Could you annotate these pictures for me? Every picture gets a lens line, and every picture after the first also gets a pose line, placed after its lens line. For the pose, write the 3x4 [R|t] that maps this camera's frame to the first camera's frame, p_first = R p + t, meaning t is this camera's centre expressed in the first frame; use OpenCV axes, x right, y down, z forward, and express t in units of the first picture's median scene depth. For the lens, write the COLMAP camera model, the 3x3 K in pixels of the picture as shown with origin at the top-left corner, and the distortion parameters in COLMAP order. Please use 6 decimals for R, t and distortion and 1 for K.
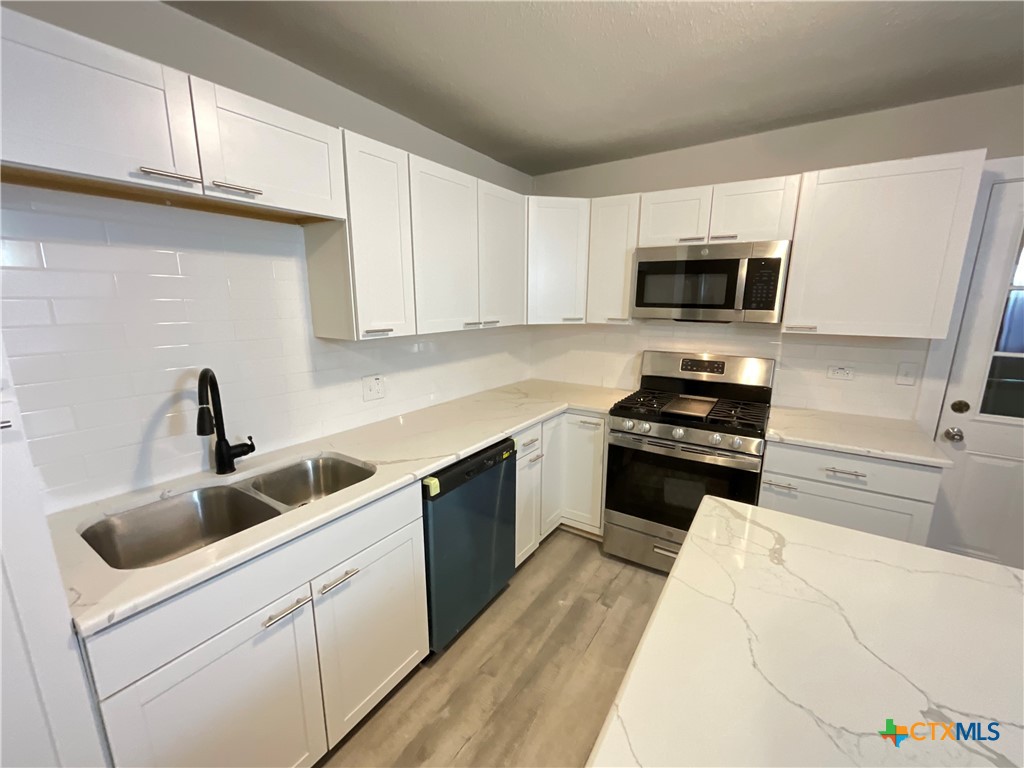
lens RADIAL K [[414.7, 0, 512.0], [0, 414.7, 384.0], [0, 0, 1]] dist [-0.001240, 0.000289]
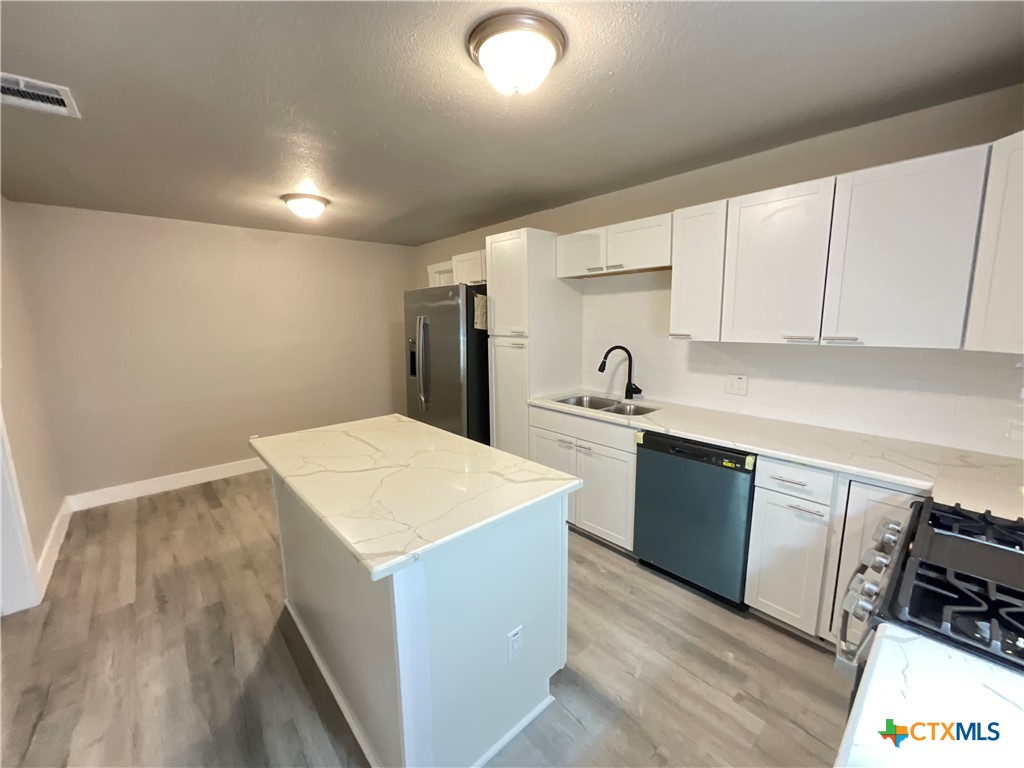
lens RADIAL K [[414.7, 0, 512.0], [0, 414.7, 384.0], [0, 0, 1]] dist [-0.001240, 0.000289]
pose [[-0.250137, 0.156117, -0.955541, 1.321362], [-0.184370, 0.961176, 0.205302, -0.161301], [0.950494, 0.227527, -0.211642, 0.826765]]
